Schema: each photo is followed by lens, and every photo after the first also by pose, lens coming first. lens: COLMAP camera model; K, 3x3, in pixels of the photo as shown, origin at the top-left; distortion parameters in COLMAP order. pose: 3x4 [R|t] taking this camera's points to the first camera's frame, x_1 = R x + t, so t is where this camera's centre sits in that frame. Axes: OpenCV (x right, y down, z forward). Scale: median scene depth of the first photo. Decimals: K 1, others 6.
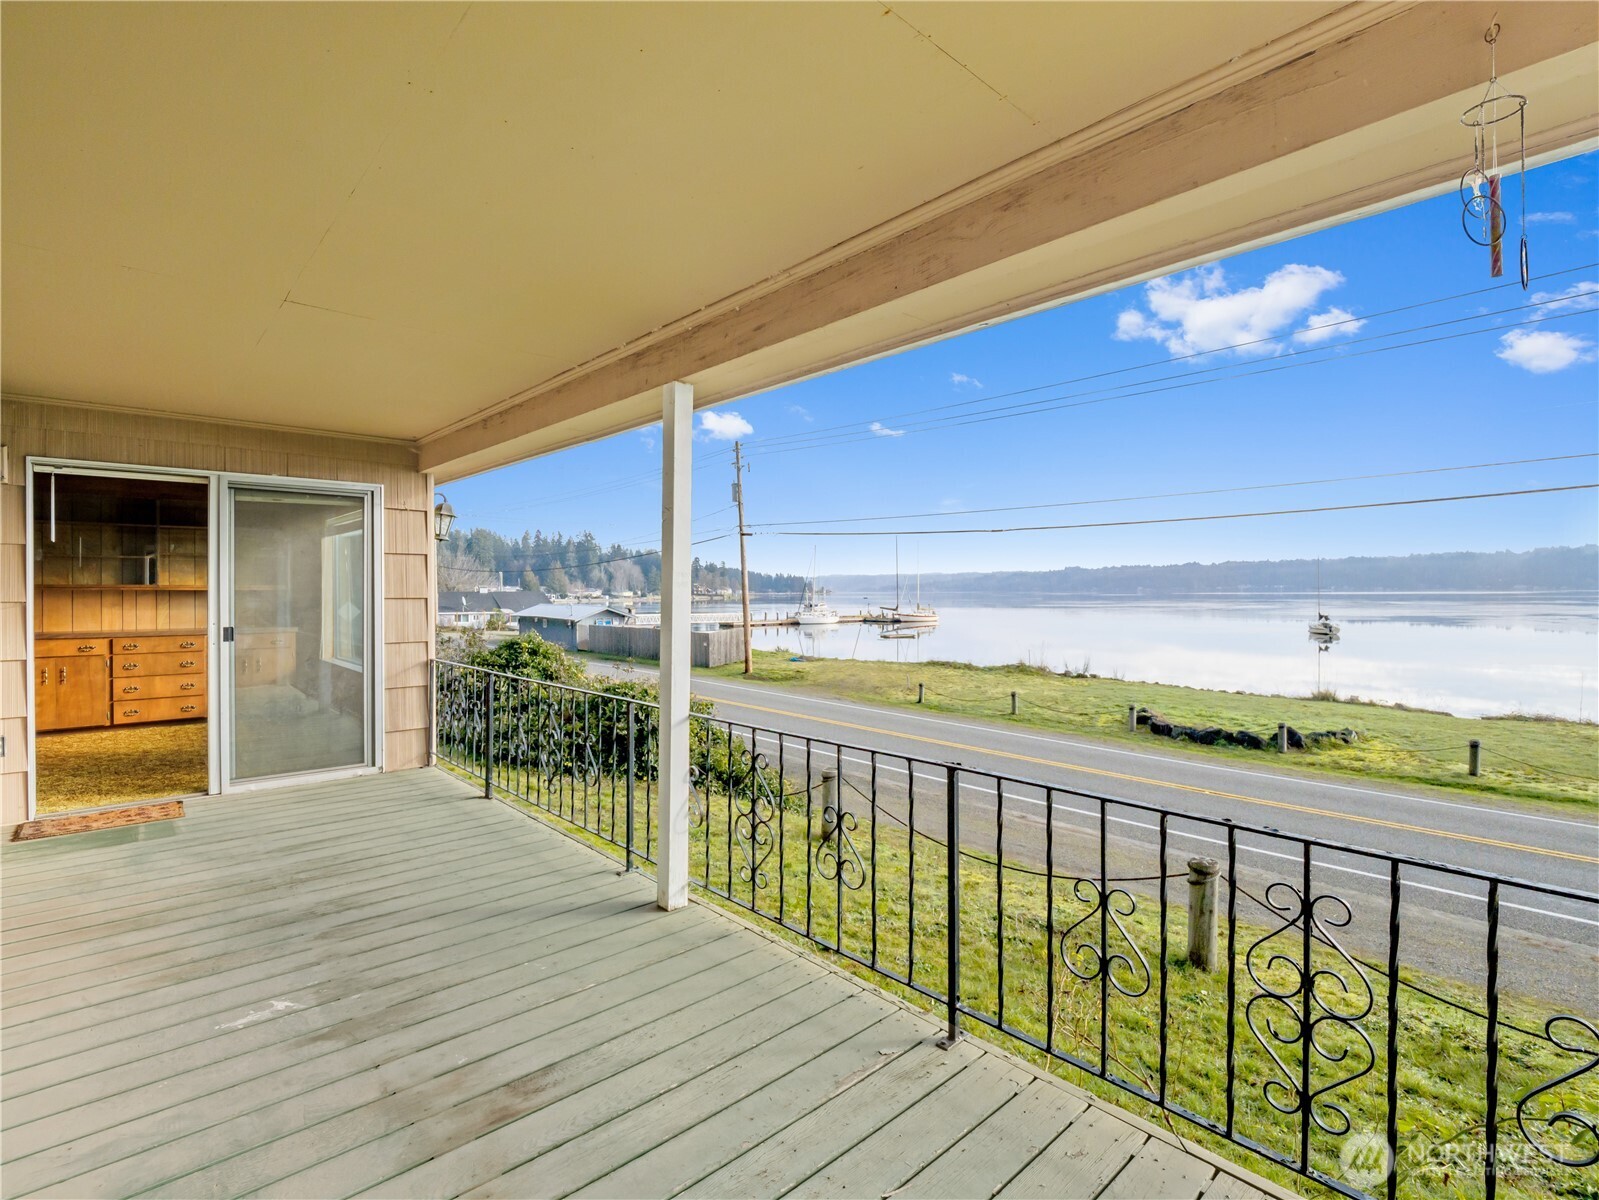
lens RADIAL K [[767.3, 0, 799.5], [0, 767.3, 600.0], [0, 0, 1]] dist [-0.010096, -0.000629]
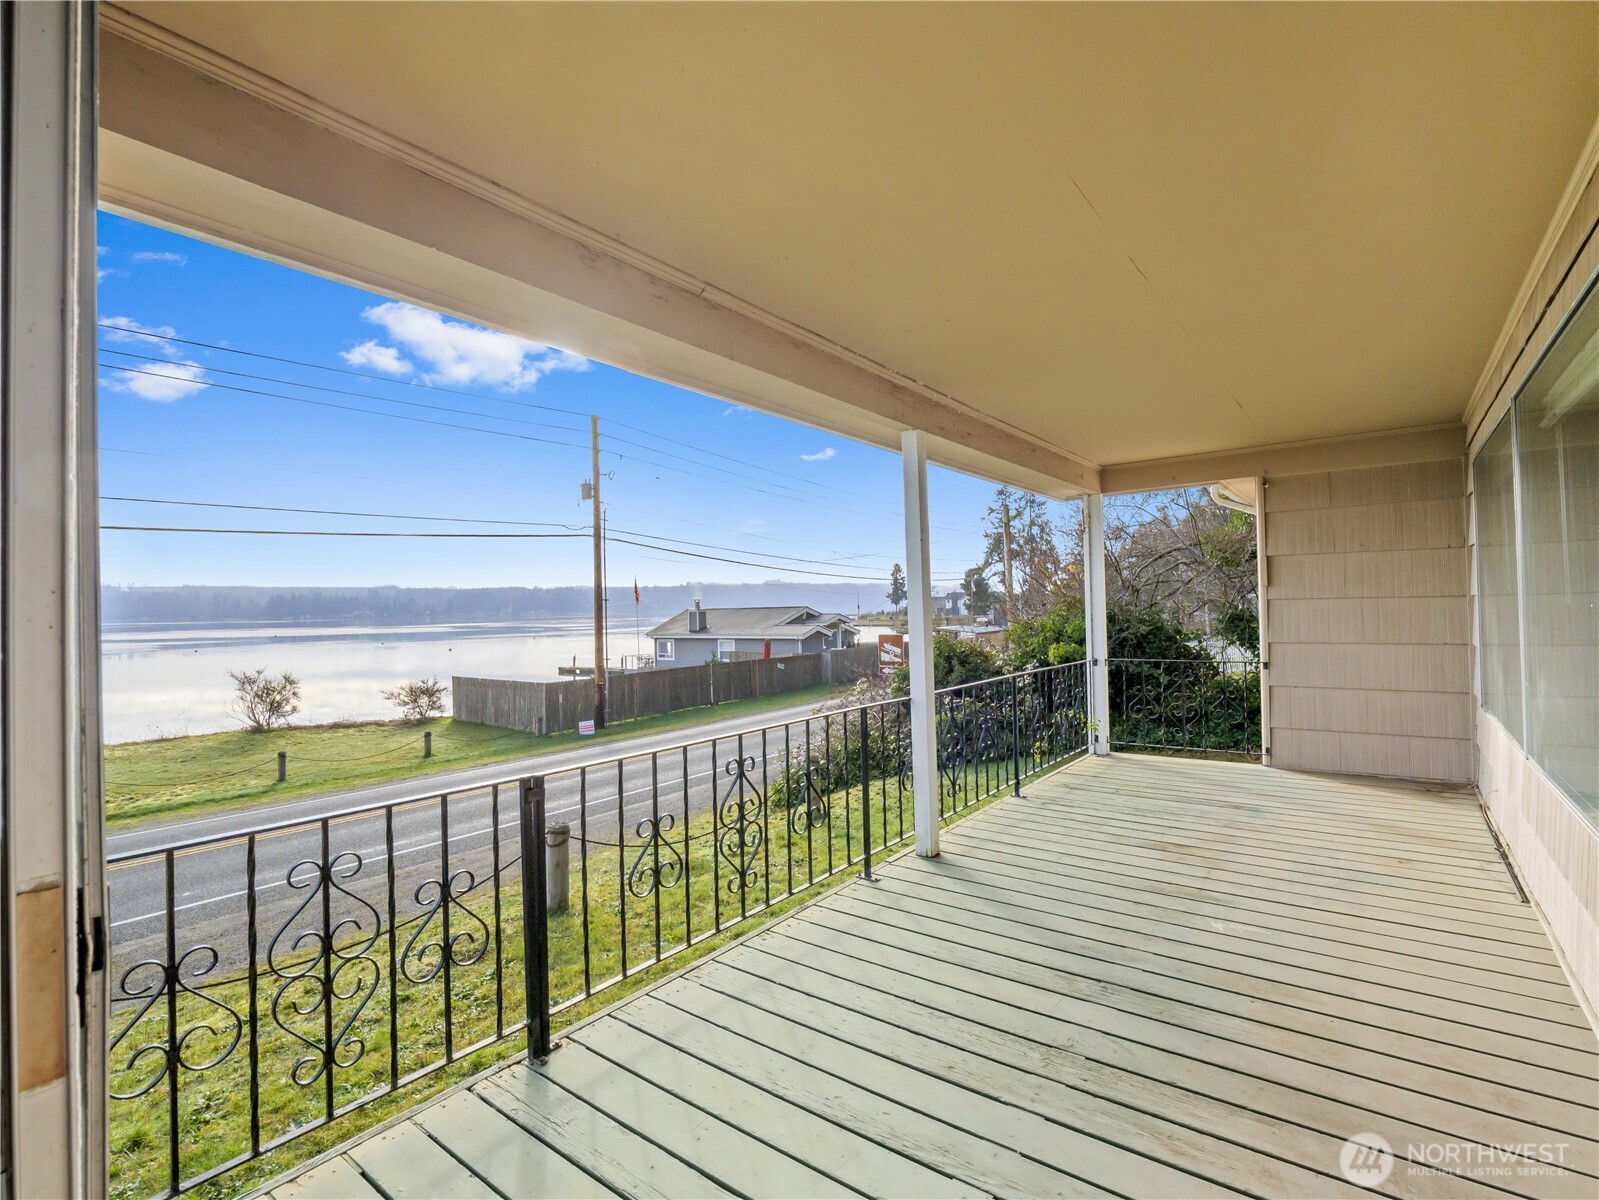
lens RADIAL K [[767.3, 0, 799.5], [0, 767.3, 600.0], [0, 0, 1]] dist [-0.010096, -0.000629]
pose [[-0.178679, 0.018527, 0.983733, -0.159652], [0.029824, 0.999465, -0.013406, 0.000405], [-0.983455, 0.026944, -0.179136, 0.167700]]
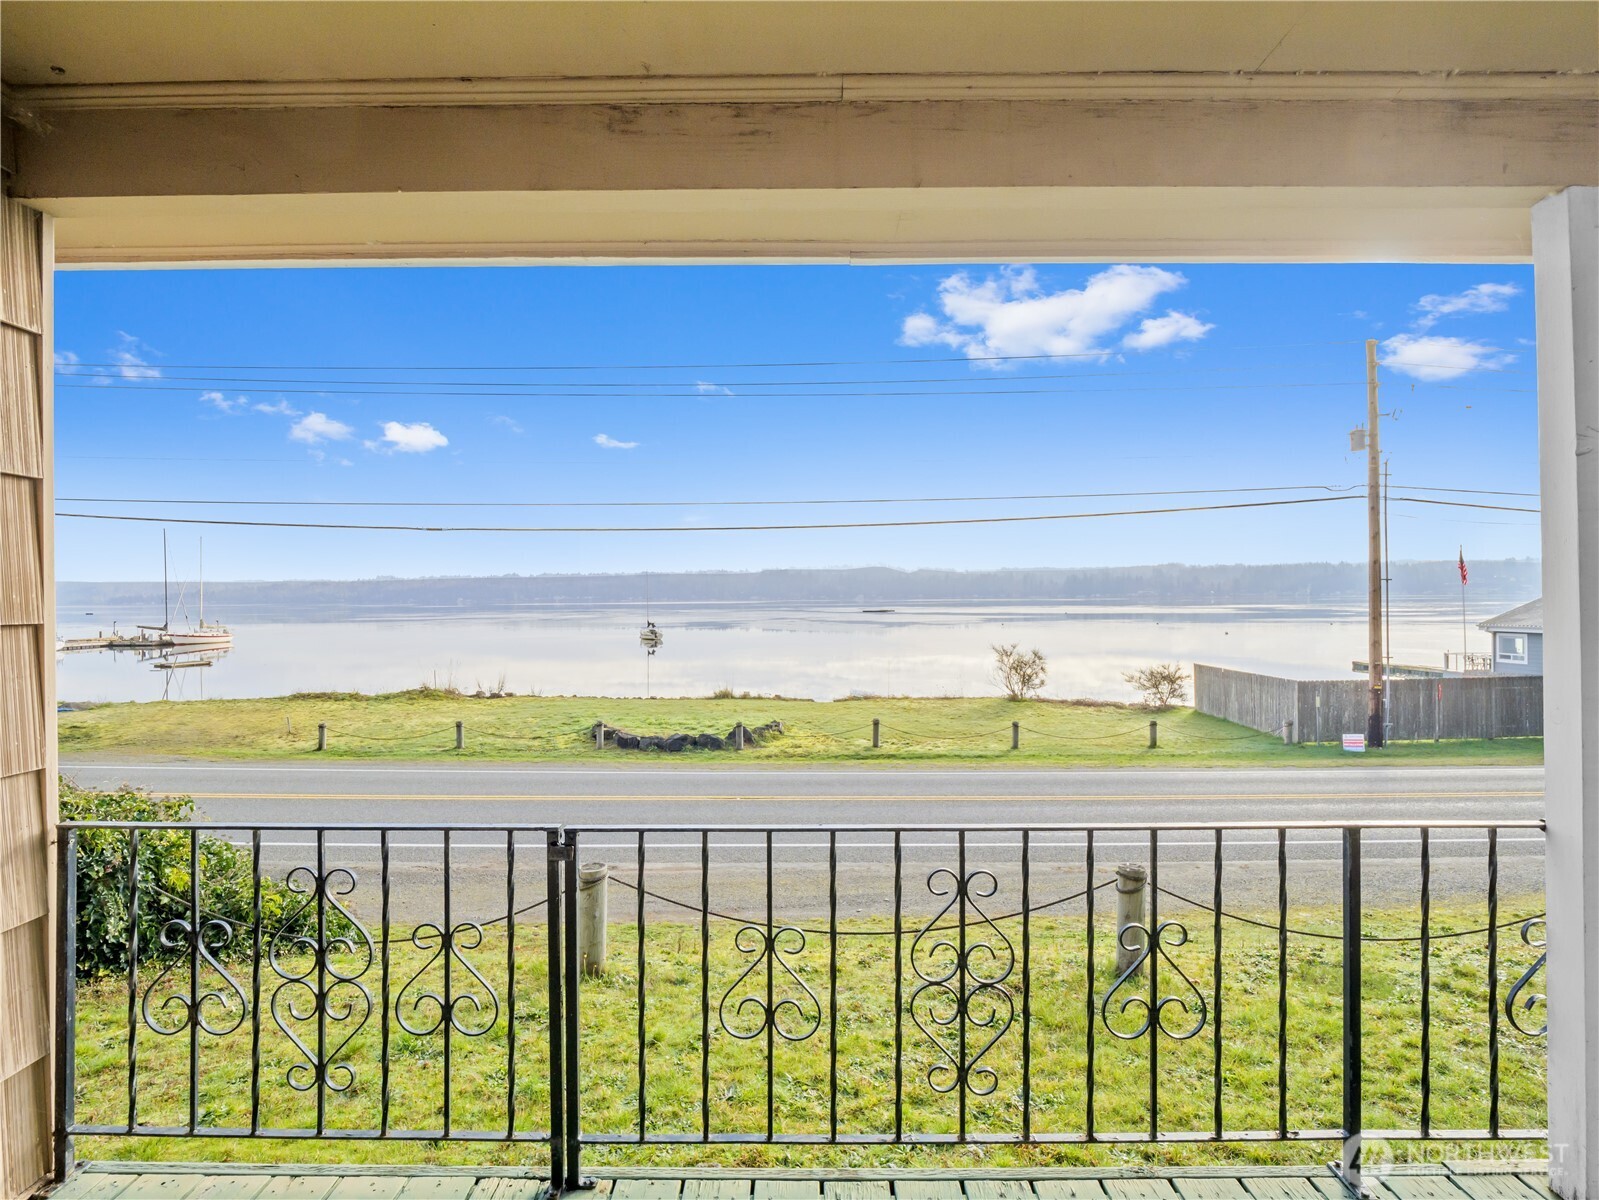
lens RADIAL K [[802.6, 0, 799.5], [0, 802.6, 600.0], [0, 0, 1]] dist [-0.004472, -0.002148]
pose [[0.680095, -0.002425, 0.733120, -0.108550], [0.013190, 0.999873, -0.008929, -0.000932], [-0.733006, 0.015743, 0.680040, 0.121174]]
